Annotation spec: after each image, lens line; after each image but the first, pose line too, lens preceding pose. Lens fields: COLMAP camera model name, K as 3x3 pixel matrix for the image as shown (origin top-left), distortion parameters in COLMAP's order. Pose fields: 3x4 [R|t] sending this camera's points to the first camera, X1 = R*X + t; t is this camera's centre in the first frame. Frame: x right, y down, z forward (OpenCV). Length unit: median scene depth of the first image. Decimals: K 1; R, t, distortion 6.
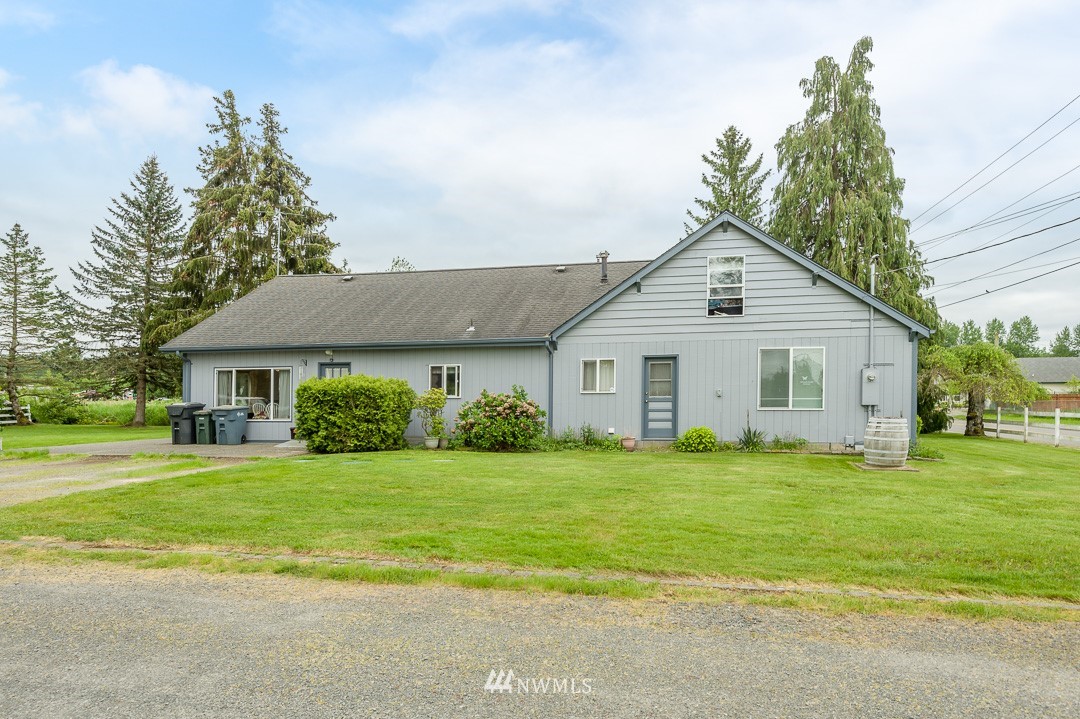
lens RADIAL K [[656.4, 0, 555.6], [0, 656.4, 397.4], [0, 0, 1]] dist [-0.006977, -0.007918]
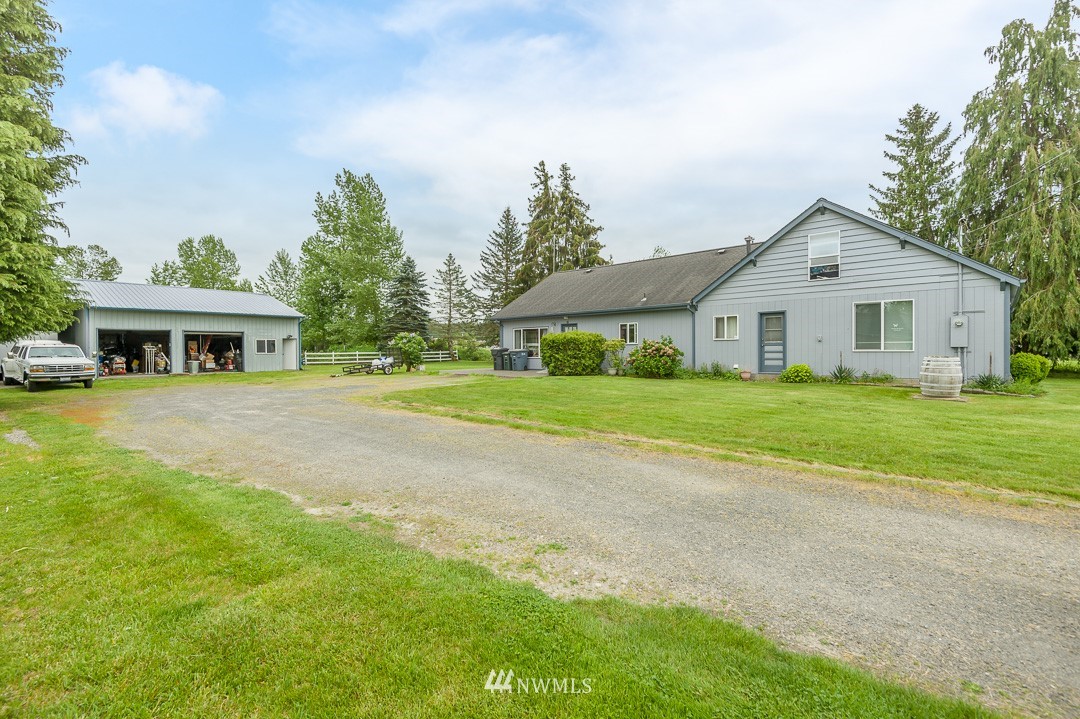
lens RADIAL K [[495.3, 0, 541.2], [0, 495.3, 357.1], [0, 0, 1]] dist [-0.026804, -0.002843]
pose [[0.842314, 0.005445, -0.538960, 0.290081], [0.007451, 0.999736, 0.021744, 0.004627], [0.538936, -0.022331, 0.842051, -0.116568]]
